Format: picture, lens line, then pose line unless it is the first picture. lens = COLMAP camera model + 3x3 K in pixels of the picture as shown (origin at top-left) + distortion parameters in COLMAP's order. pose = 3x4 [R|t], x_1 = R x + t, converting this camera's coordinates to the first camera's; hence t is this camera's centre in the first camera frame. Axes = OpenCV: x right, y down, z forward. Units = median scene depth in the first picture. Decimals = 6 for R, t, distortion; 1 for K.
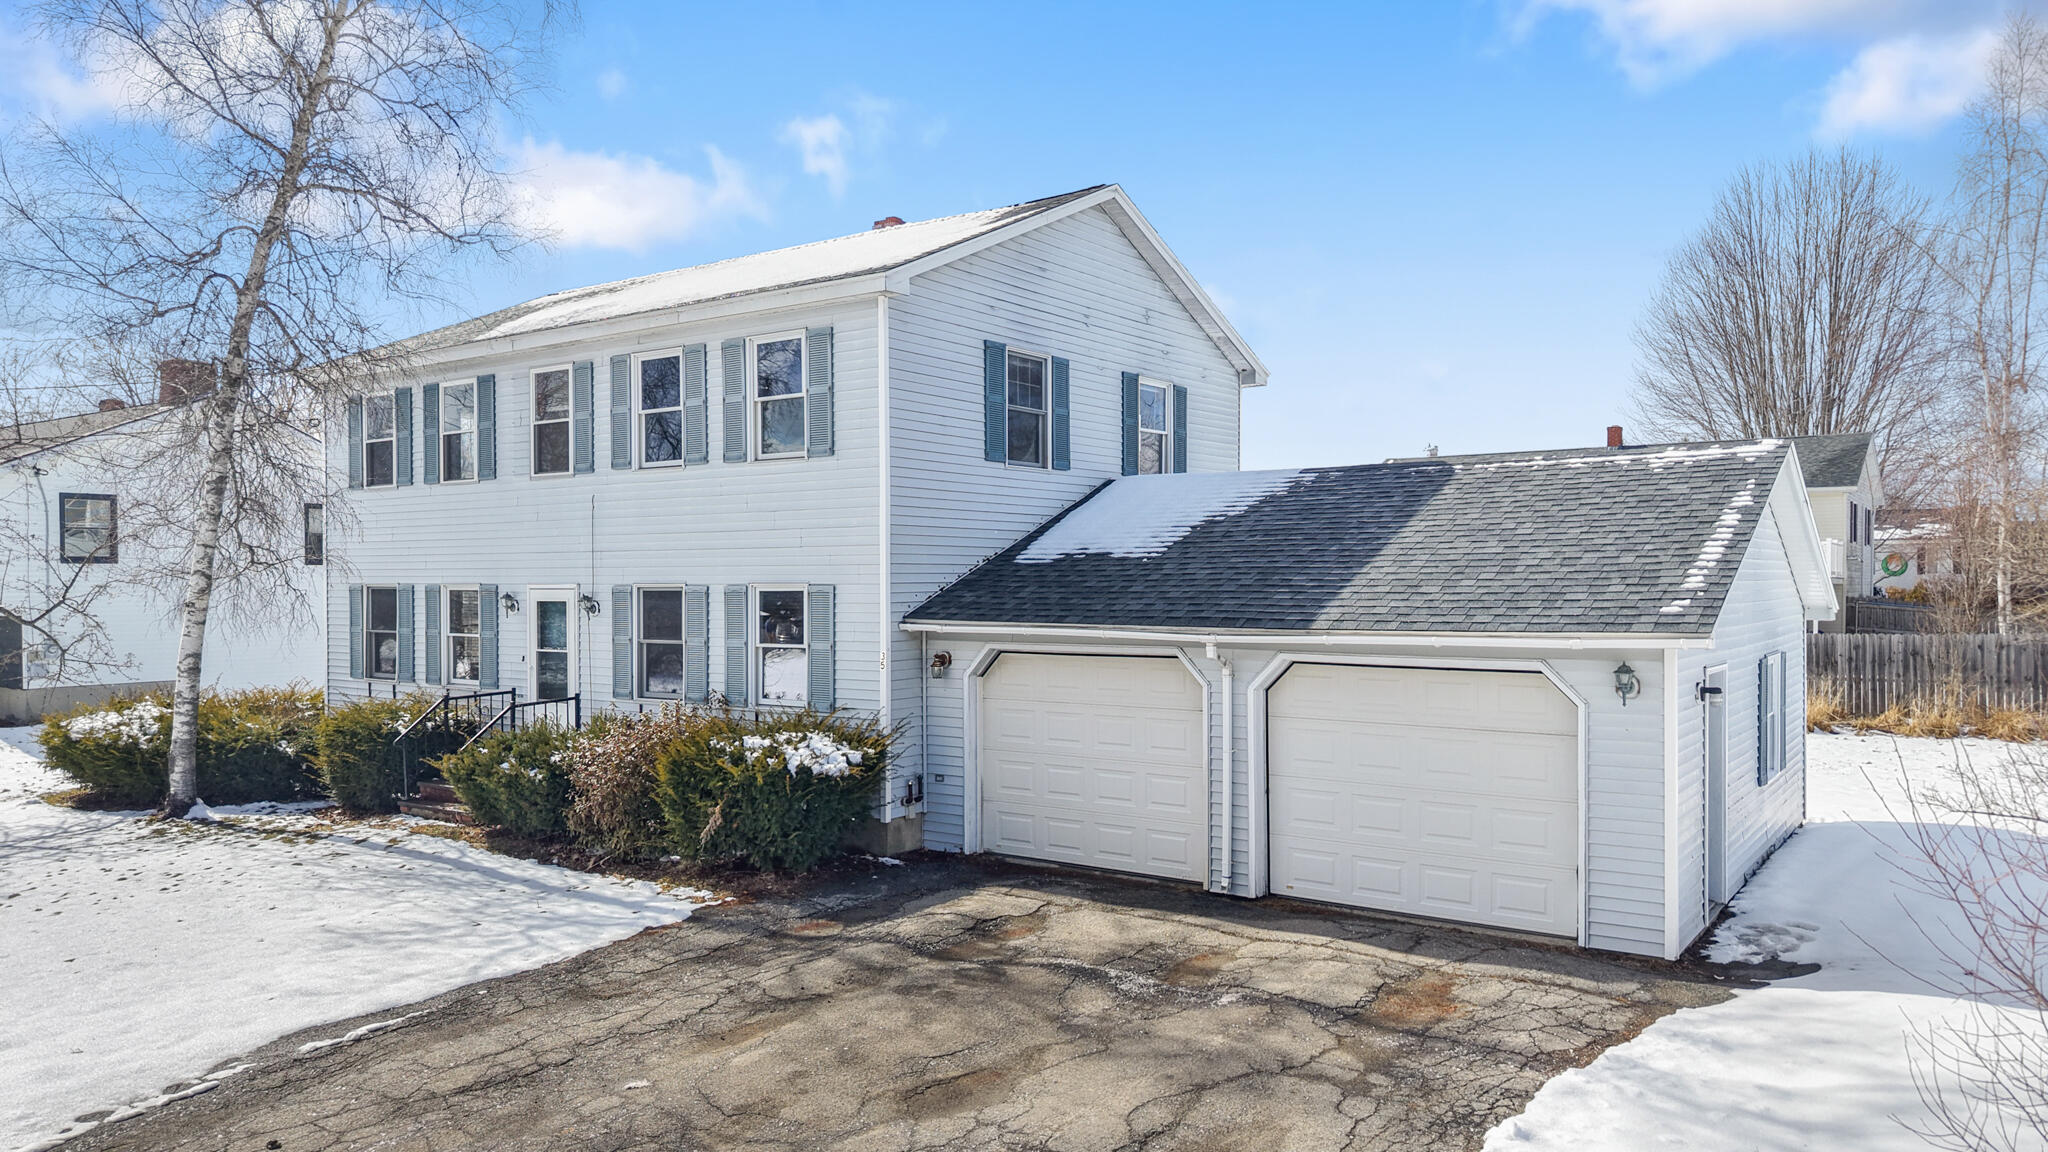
lens RADIAL K [[1401.5, 0, 1025.1], [0, 1401.5, 581.5], [0, 0, 1]] dist [-0.004014, -0.001468]
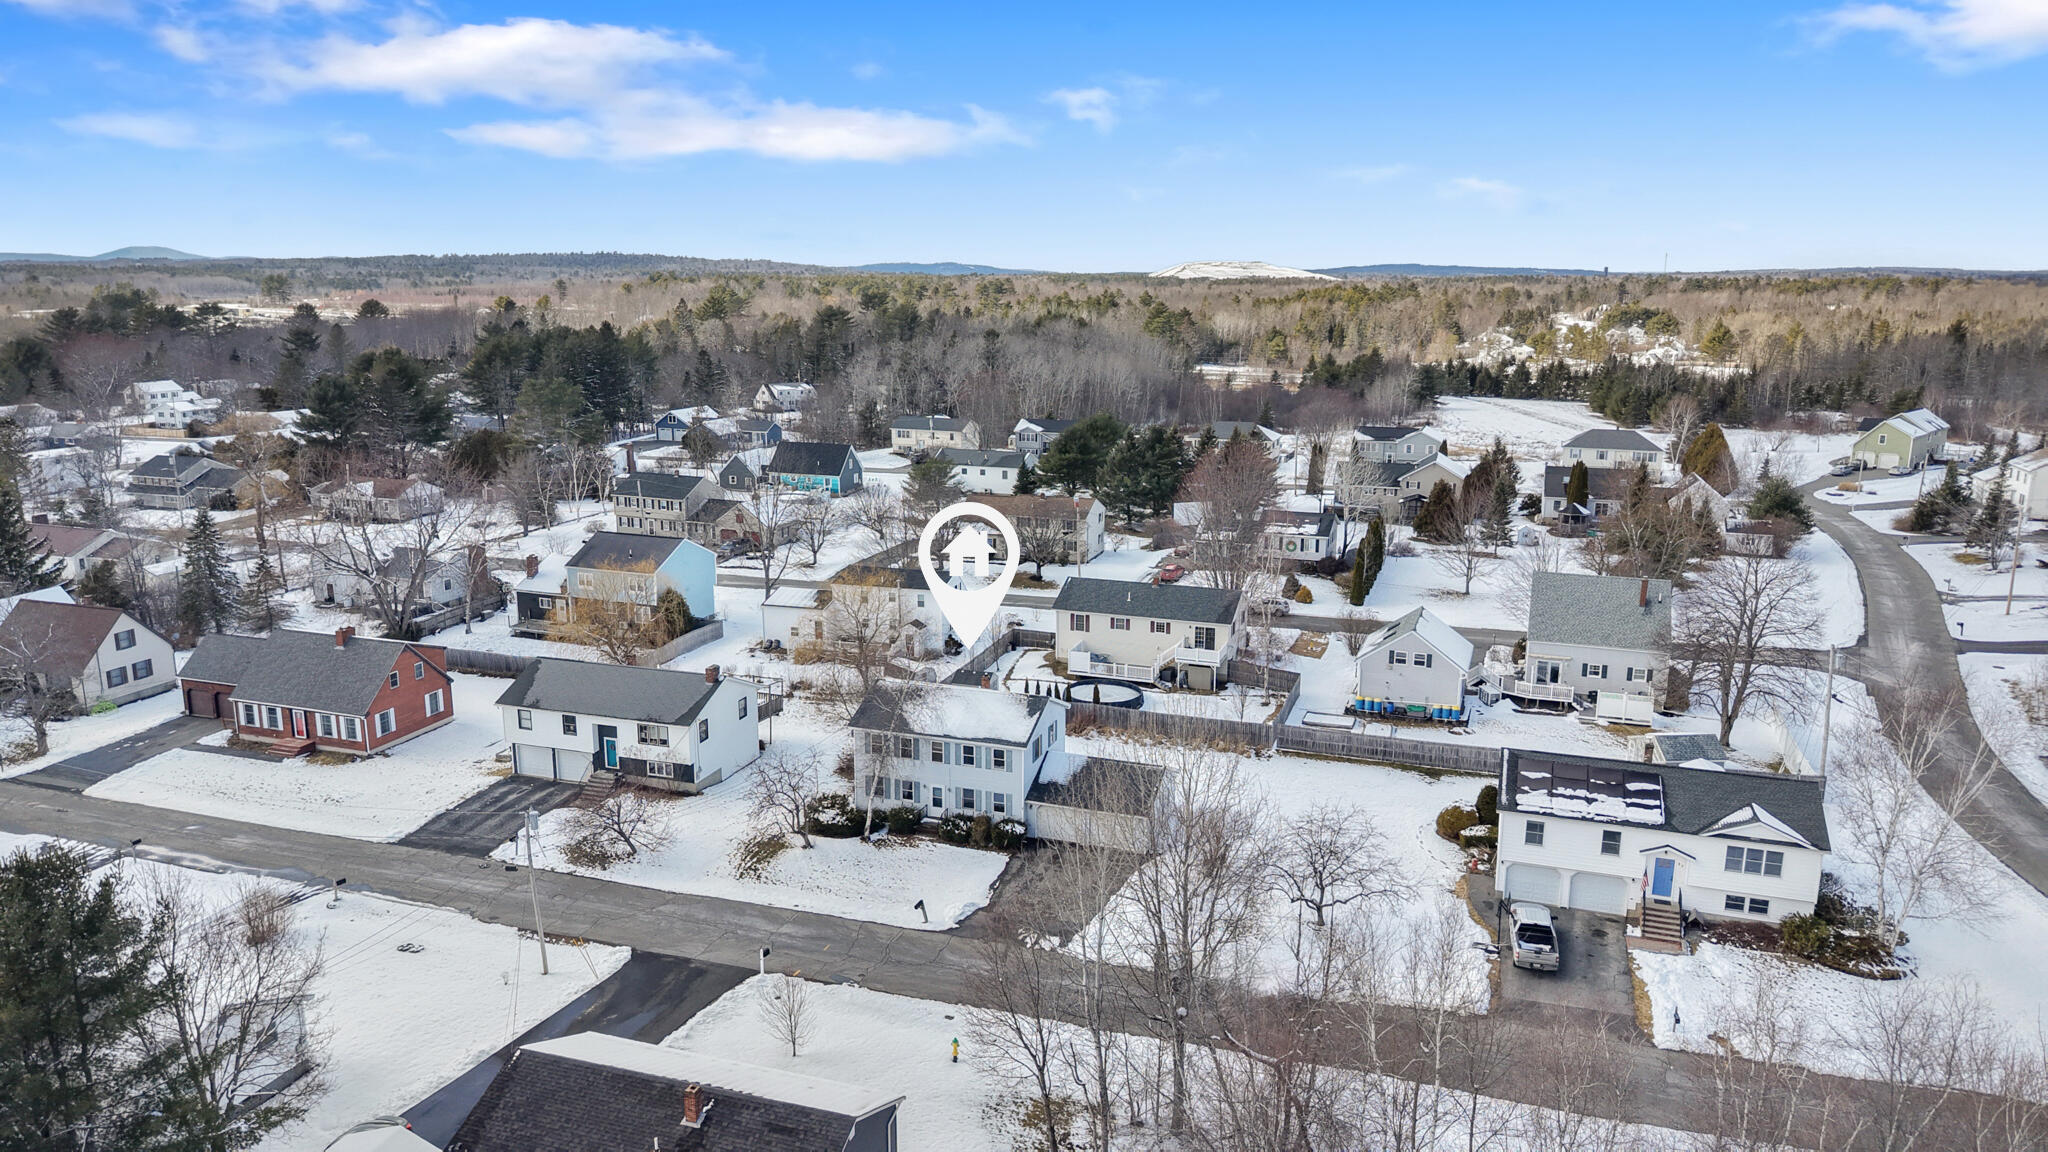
lens RADIAL K [[1376.5, 0, 1026.1], [0, 1376.5, 566.6], [0, 0, 1]] dist [0.035568, -0.048247]
pose [[0.960422, -0.051142, 0.273814, -1.446202], [-0.006745, 0.978443, 0.206406, -1.903314], [-0.278467, -0.200084, 0.939373, -3.765612]]
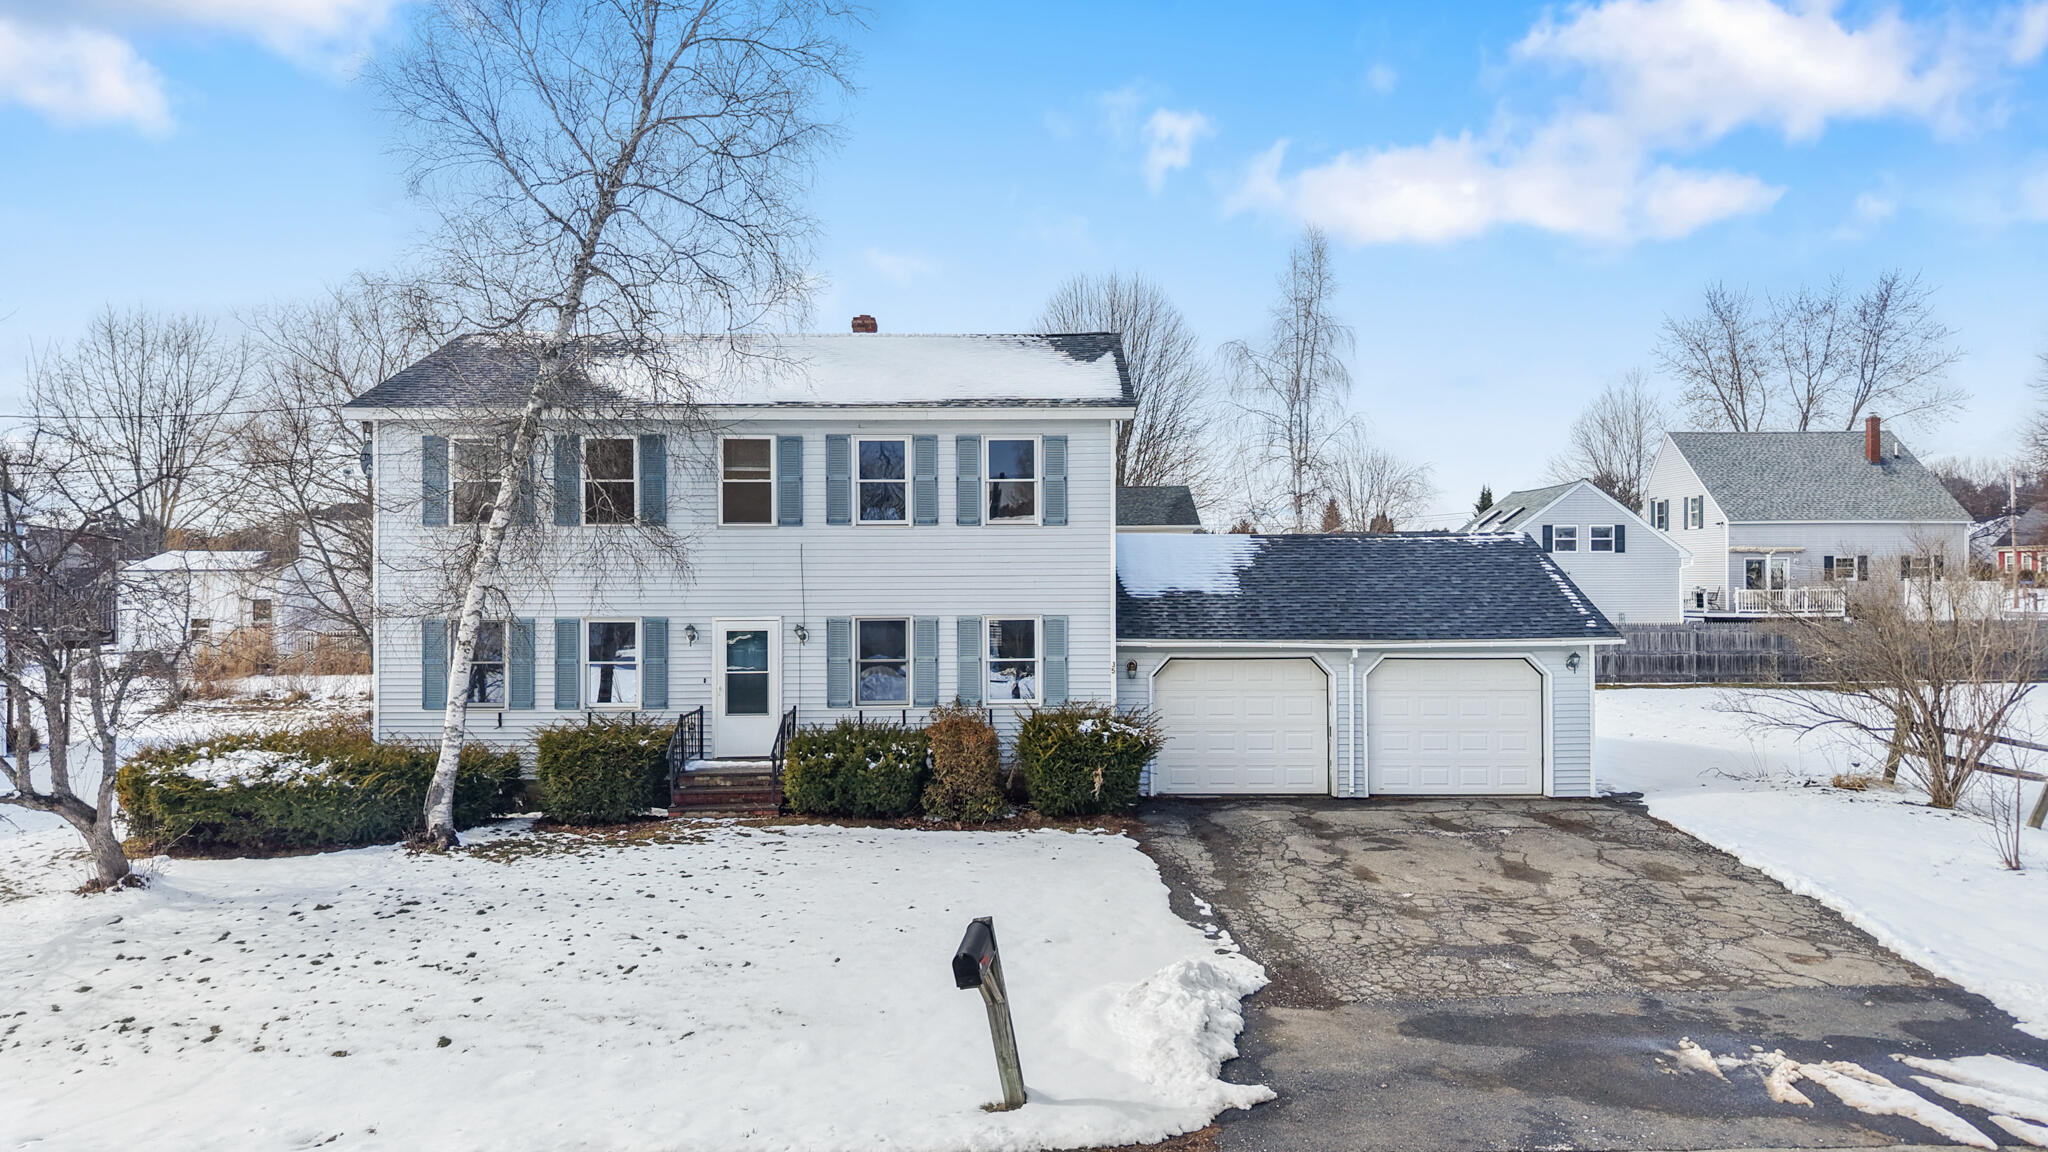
lens RADIAL K [[1376.5, 0, 1026.1], [0, 1376.5, 566.6], [0, 0, 1]] dist [0.035568, -0.048247]
pose [[0.815021, 0.004437, 0.579414, -0.914662], [0.003265, 0.999920, -0.012250, -0.028923], [-0.579422, 0.011876, 0.814941, -0.109024]]
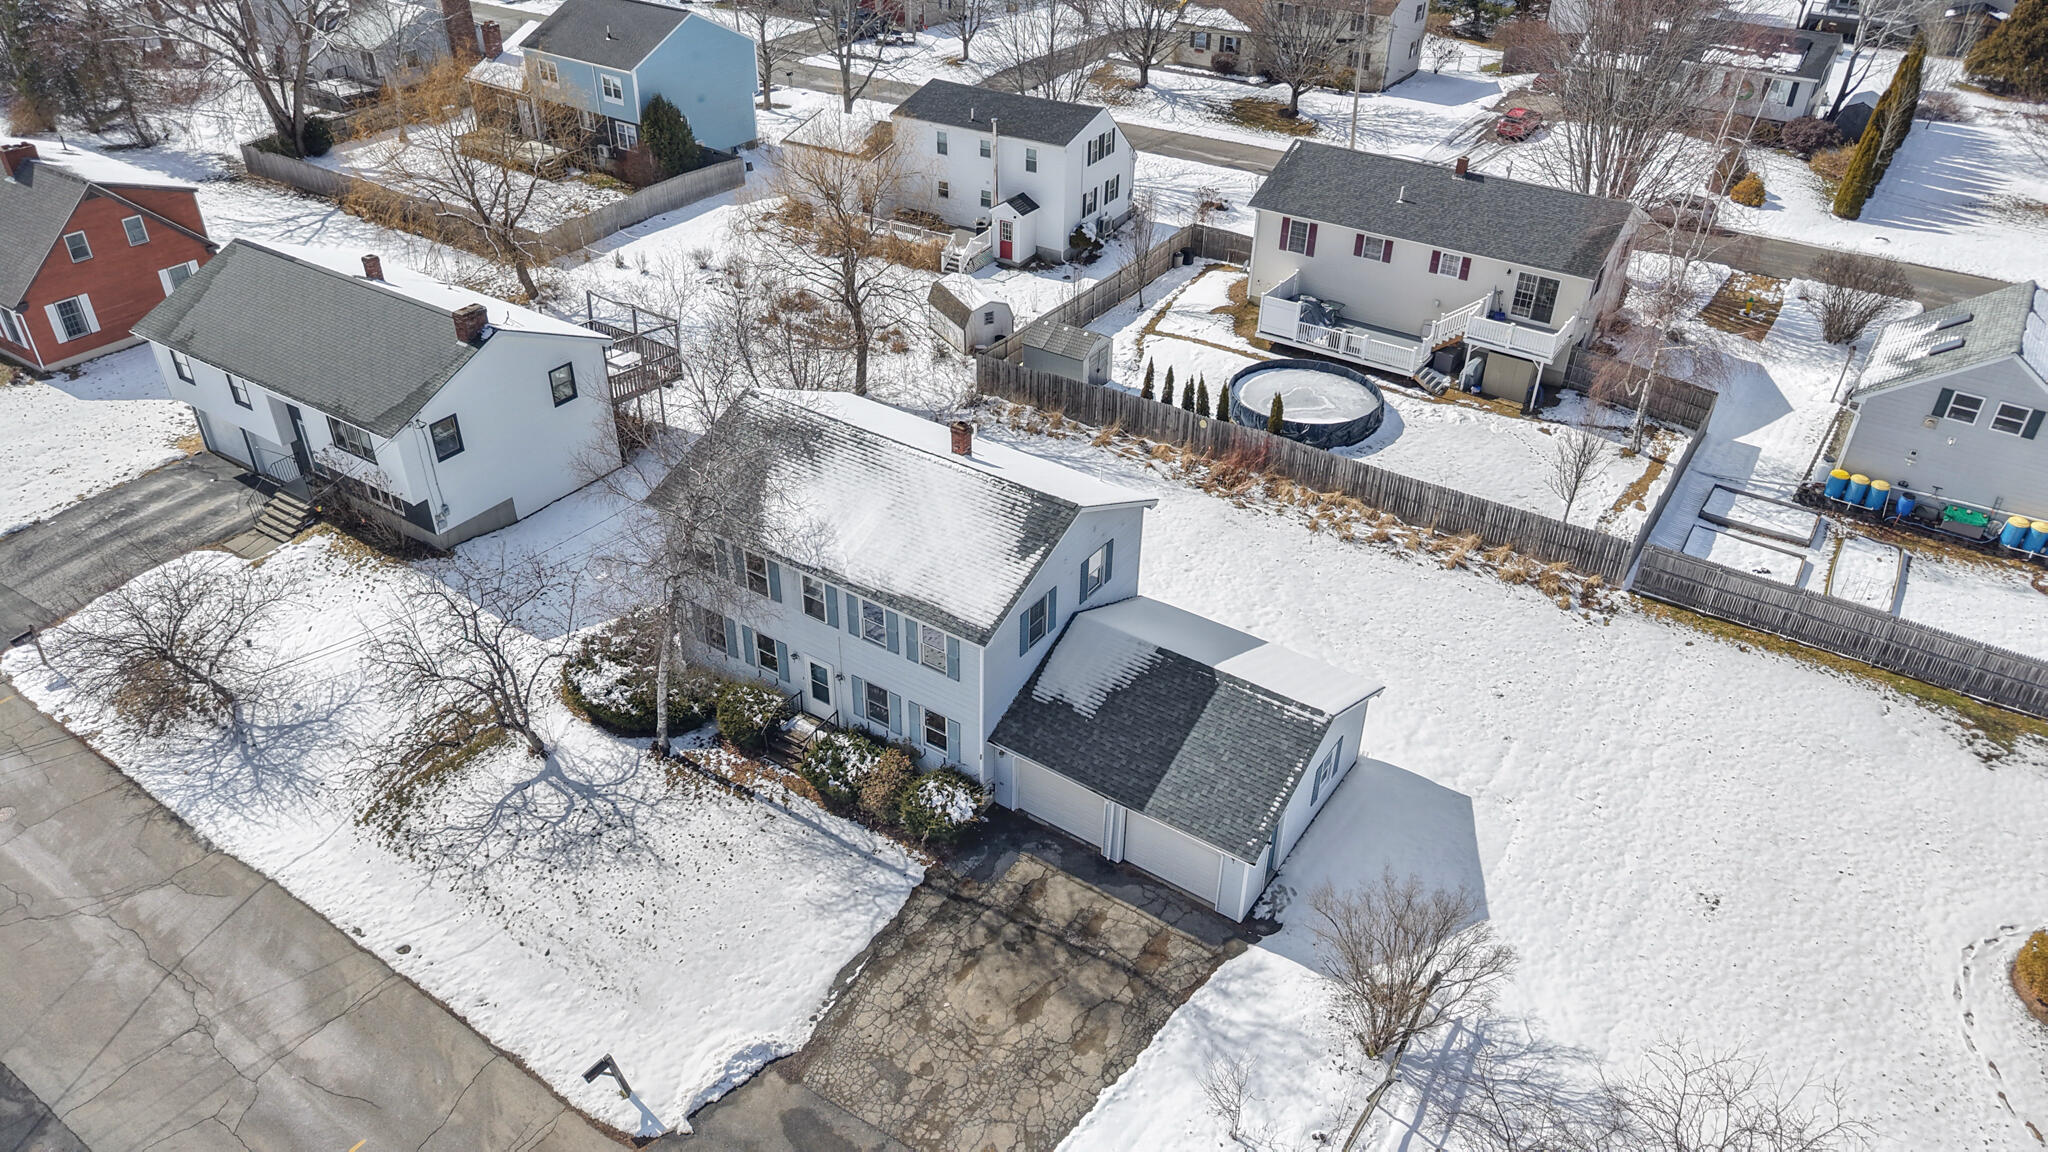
lens RADIAL K [[1375.4, 0, 1027.2], [0, 1375.4, 580.4], [0, 0, 1]] dist [0.061353, -0.092205]
pose [[0.999284, 0.000901, 0.037816, -0.102126], [-0.021621, 0.833917, 0.551466, -1.437334], [-0.031039, -0.551889, 0.833339, -0.819244]]
